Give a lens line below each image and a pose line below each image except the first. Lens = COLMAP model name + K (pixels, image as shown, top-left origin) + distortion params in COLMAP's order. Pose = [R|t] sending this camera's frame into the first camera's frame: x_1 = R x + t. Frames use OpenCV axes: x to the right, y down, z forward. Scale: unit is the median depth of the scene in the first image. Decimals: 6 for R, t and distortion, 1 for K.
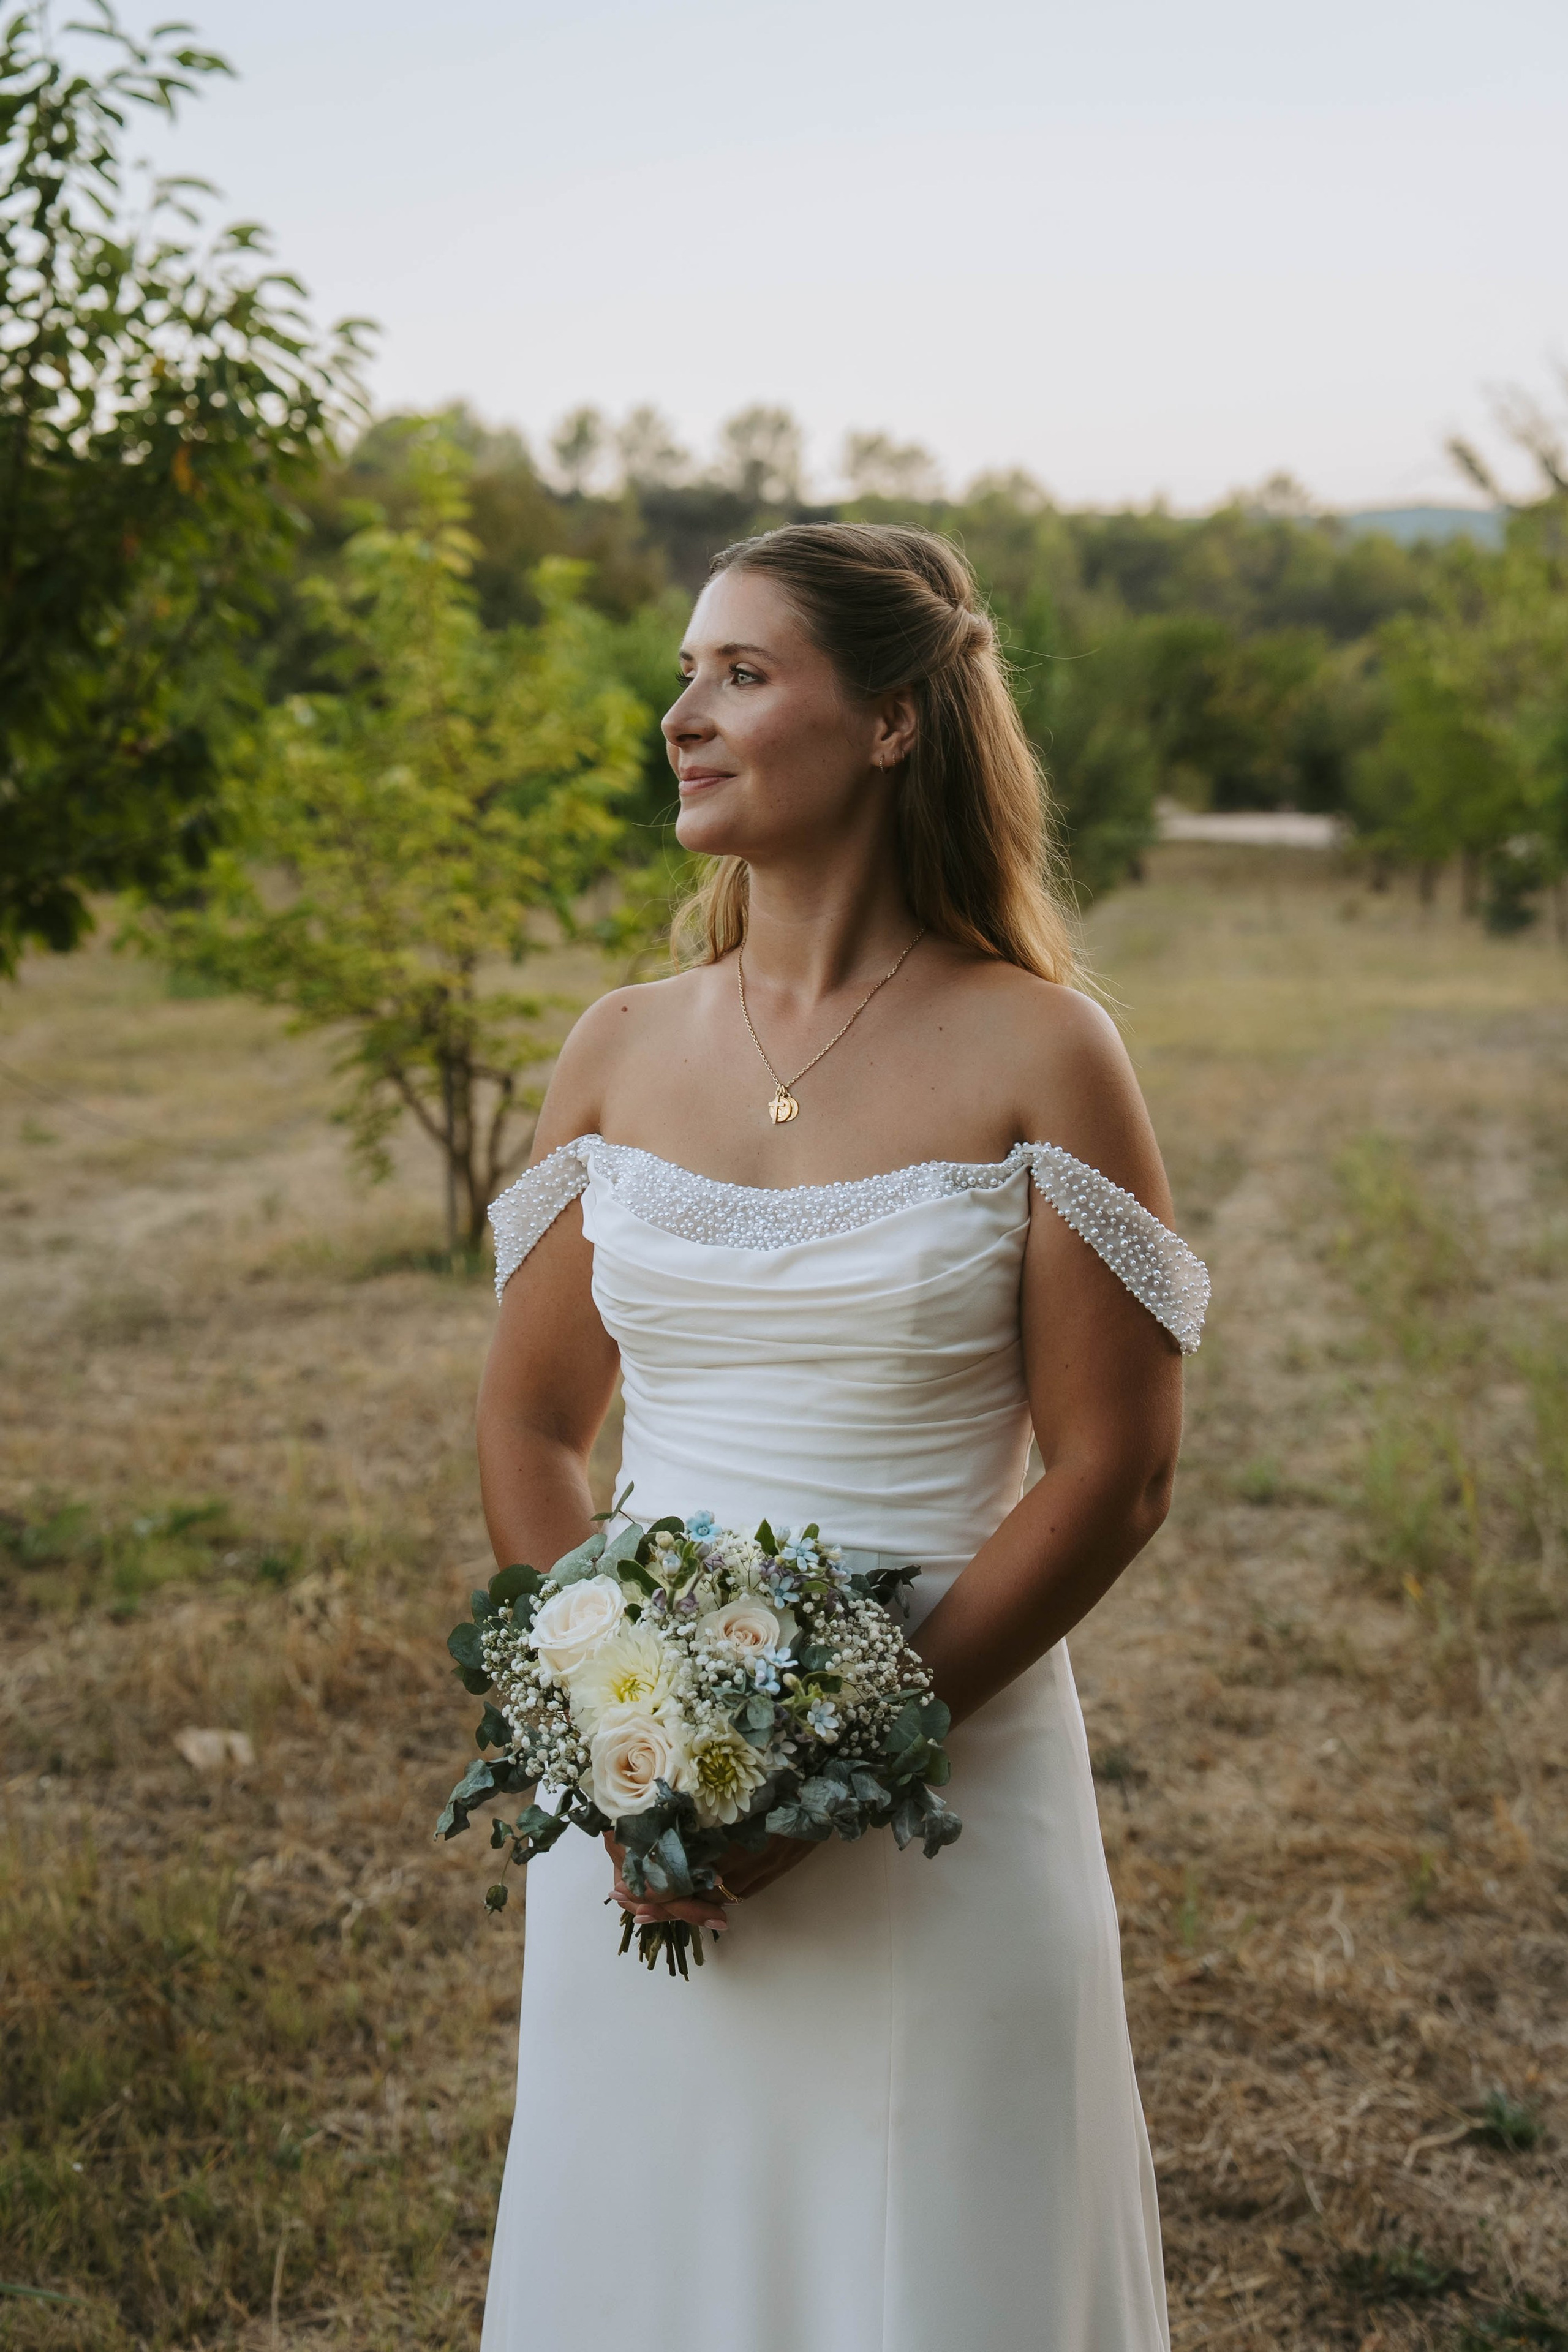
lens RADIAL K [[4129.0, 0, 742.5], [0, 4129.0, 1232.1], [0, 0, 1]] dist [0.013257, 0.000000]
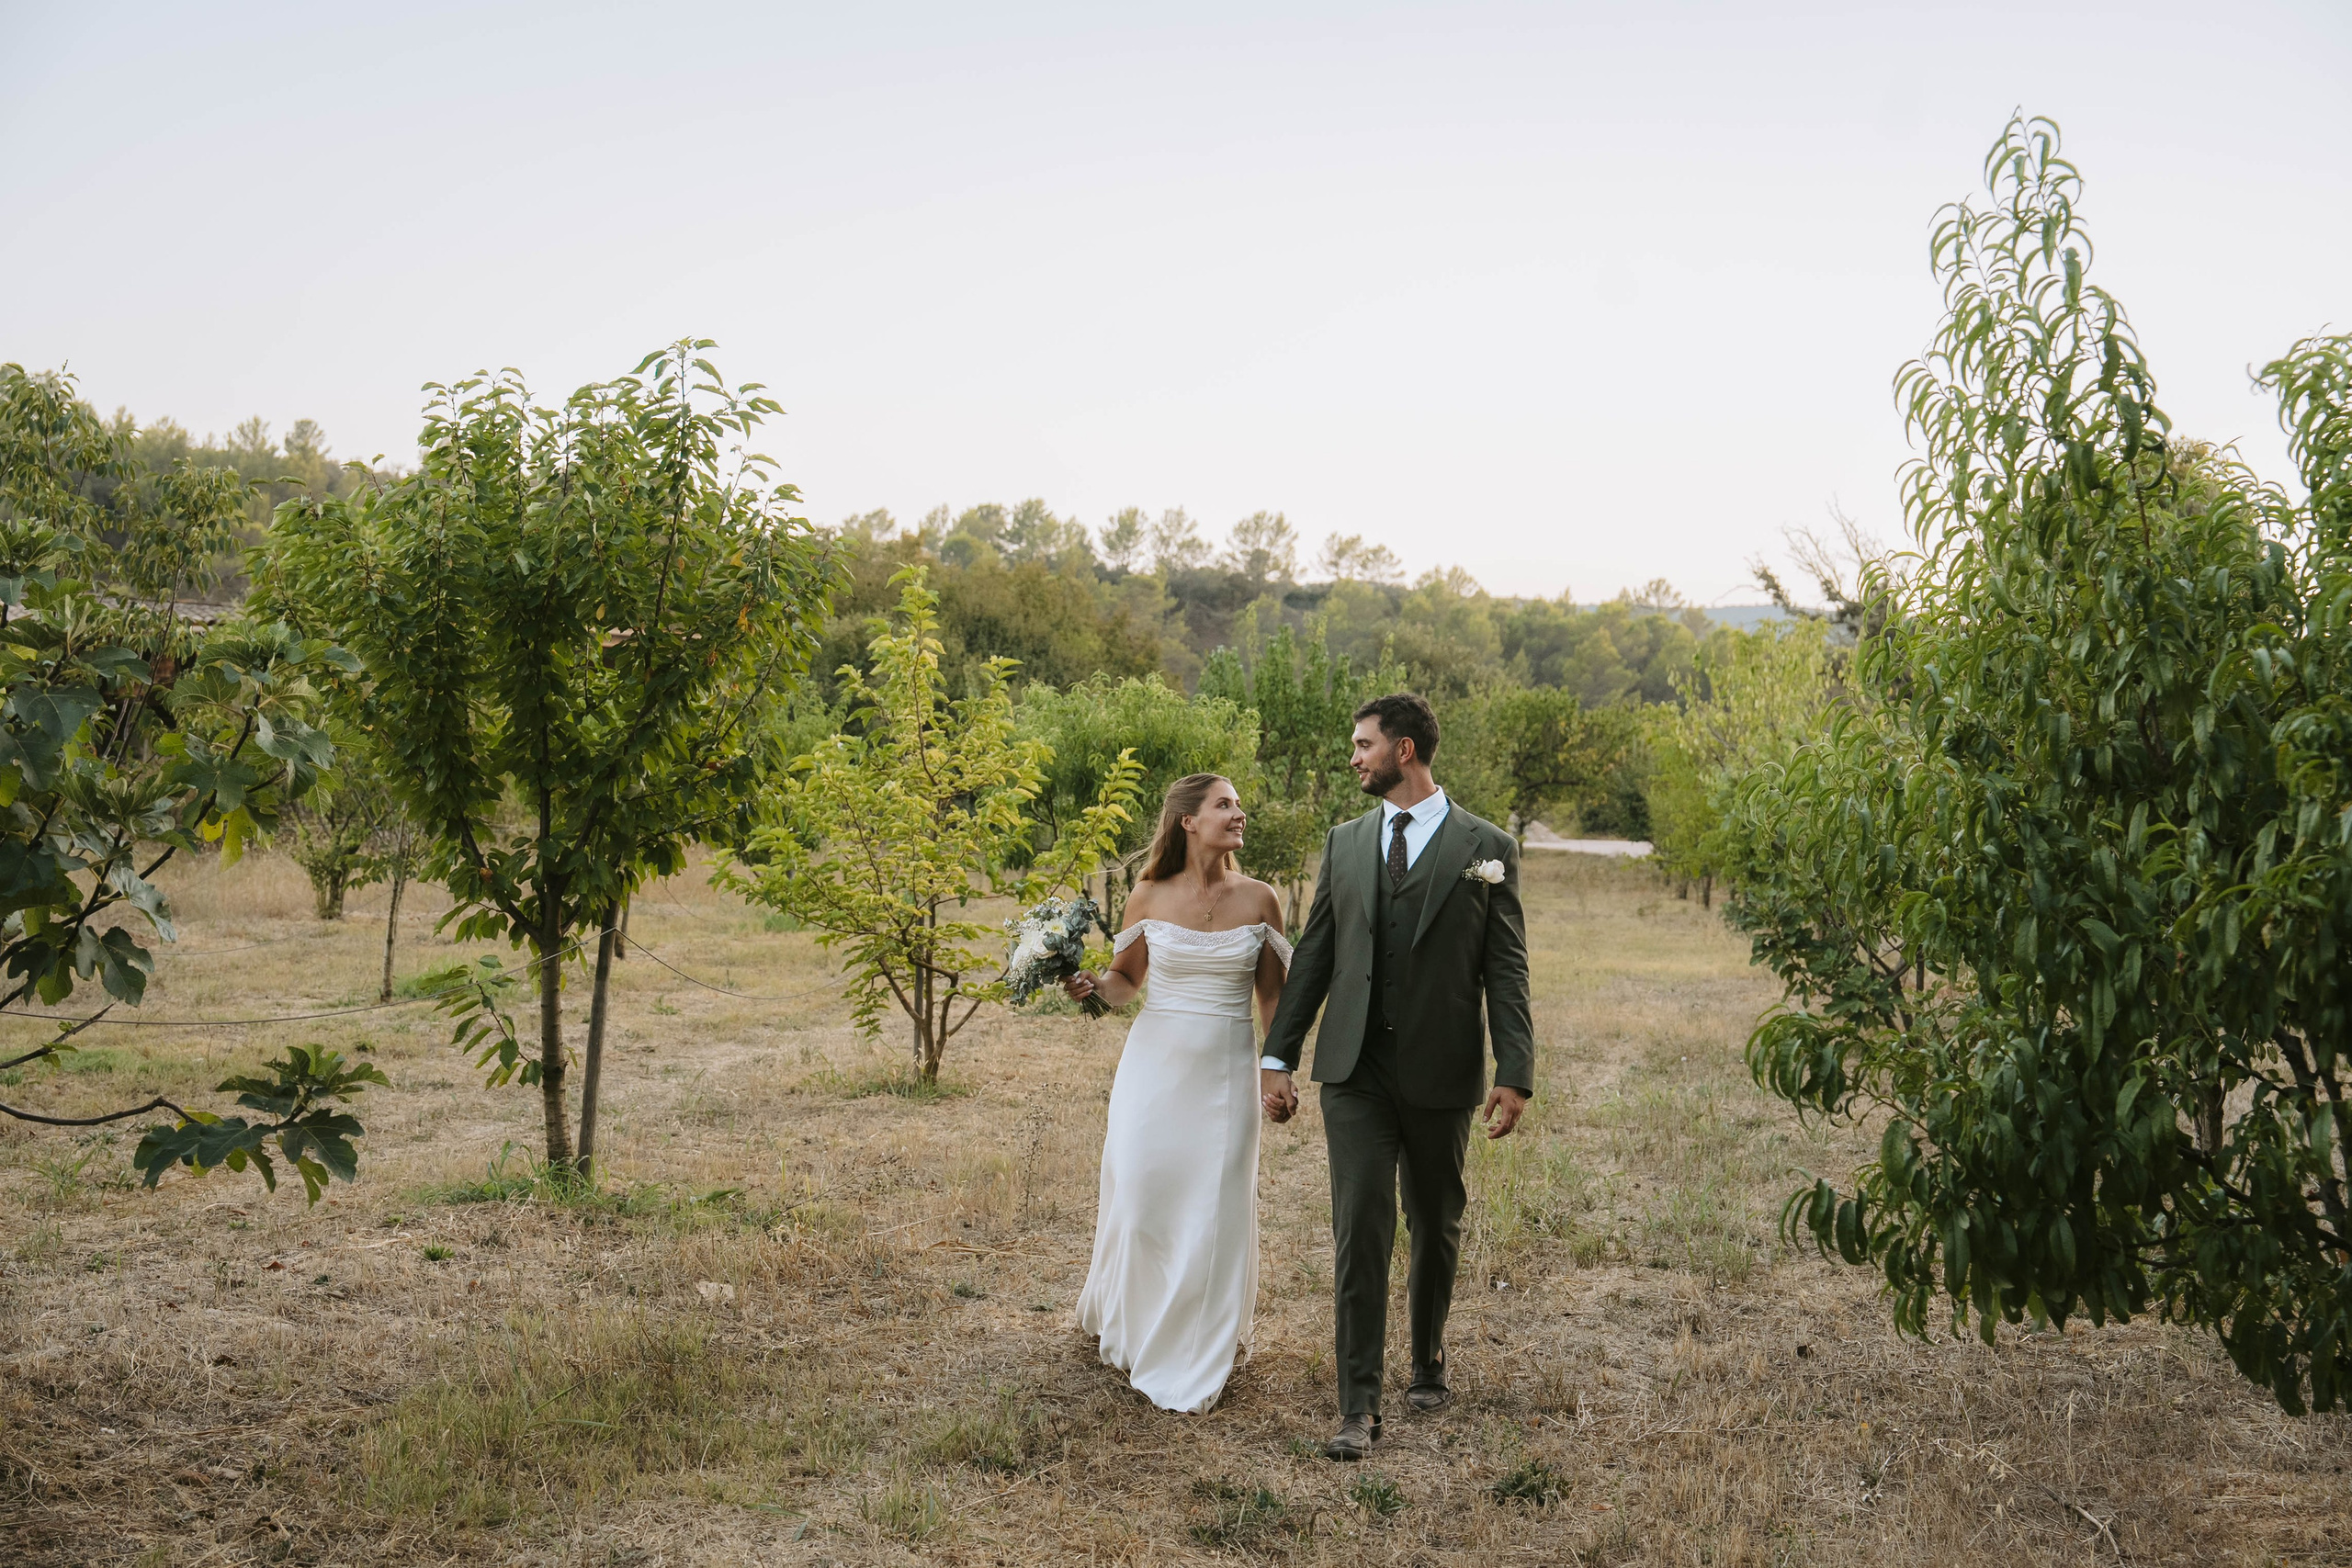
lens RADIAL K [[3410.3, 0, 1246.0], [0, 3410.3, 844.7], [0, 0, 1]] dist [-0.014033, 0.000000]
pose [[0.999048, 0.042244, -0.010845, 0.113793], [-0.043075, 0.994688, -0.093489, 0.051754], [0.006838, 0.093867, 0.995561, -0.529711]]
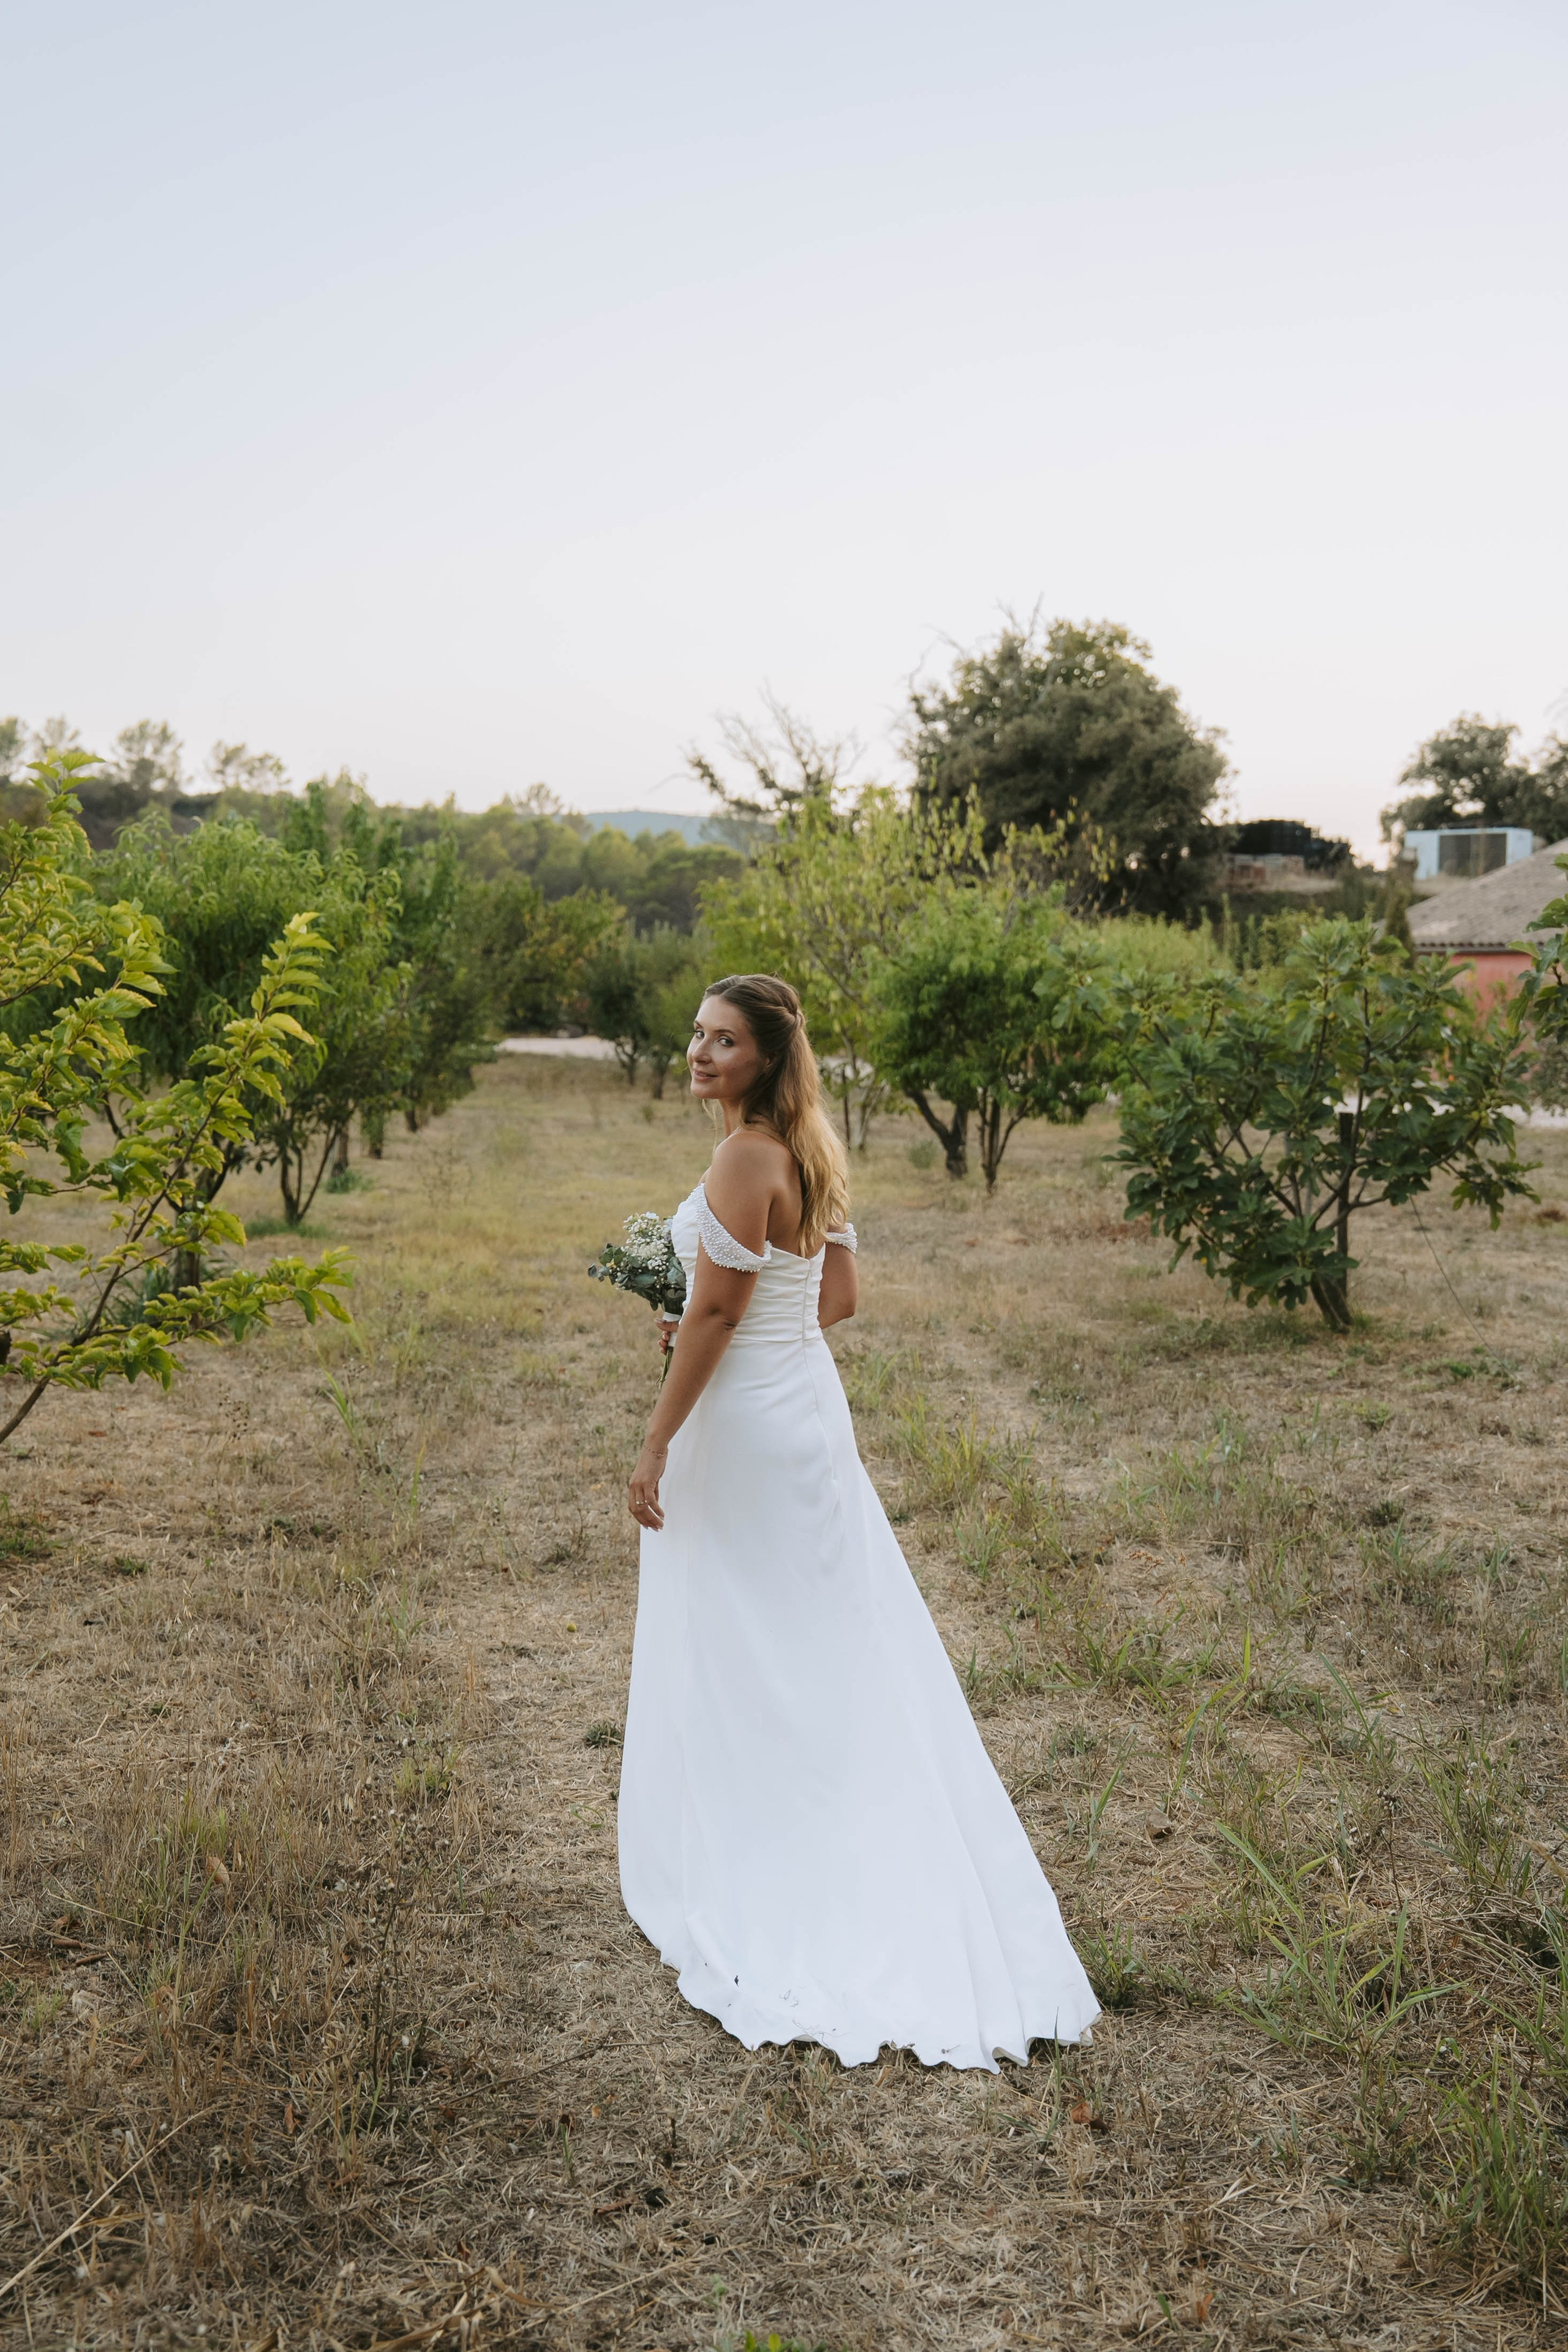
lens RADIAL K [[2837.1, 0, 717.3], [0, 2837.1, 1194.8], [0, 0, 1]] dist [0.016039, 0.000000]
pose [[0.977864, 0.000448, 0.209241, -0.057821], [0.008652, 0.999056, -0.042574, -0.067993], [-0.209062, 0.043442, 0.976937, 0.644786]]
